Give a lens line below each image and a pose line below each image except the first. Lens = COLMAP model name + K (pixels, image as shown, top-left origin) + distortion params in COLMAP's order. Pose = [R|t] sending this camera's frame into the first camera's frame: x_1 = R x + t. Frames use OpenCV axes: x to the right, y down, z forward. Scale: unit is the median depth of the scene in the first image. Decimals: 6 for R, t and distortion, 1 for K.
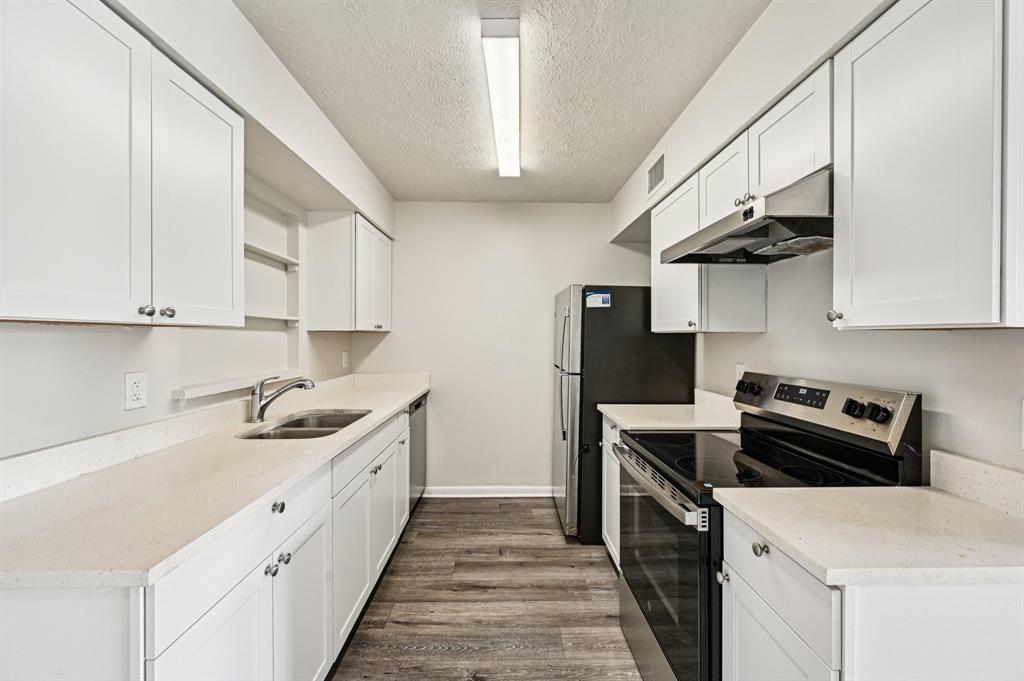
lens RADIAL K [[407.6, 0, 518.5], [0, 407.6, 336.8], [0, 0, 1]] dist [-0.001461, 0.001082]
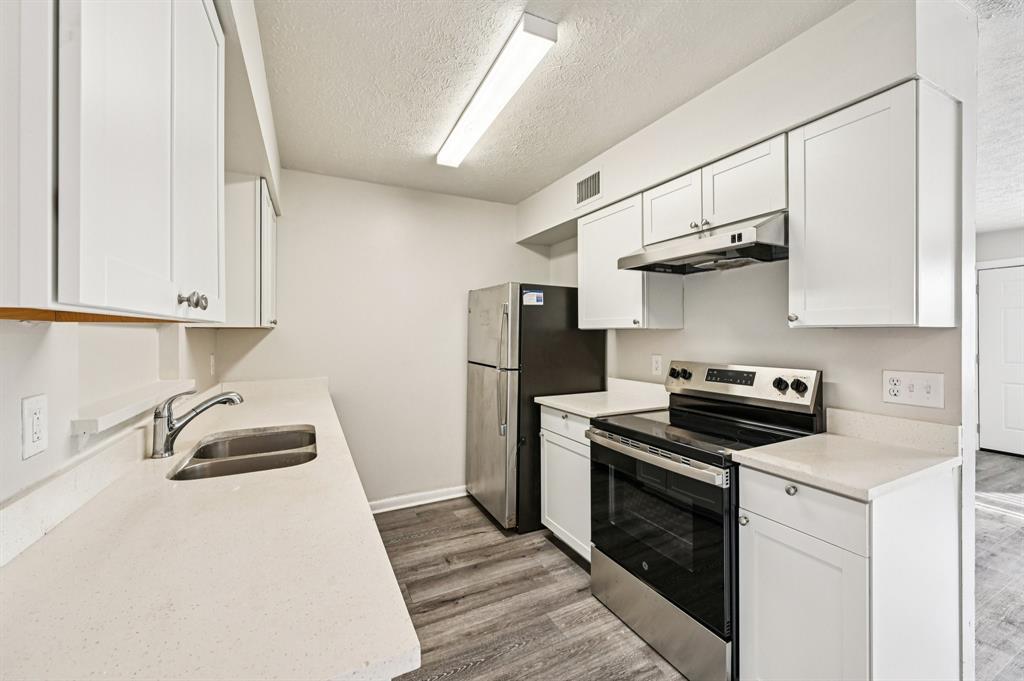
lens RADIAL K [[407.6, 0, 534.4], [0, 407.6, 331.9], [0, 0, 1]] dist [-0.001461, 0.001082]
pose [[0.897095, -0.004358, 0.441816, -0.361713], [0.004920, 0.999988, -0.000126, -0.003911], [-0.441810, 0.002287, 0.897106, 0.076411]]
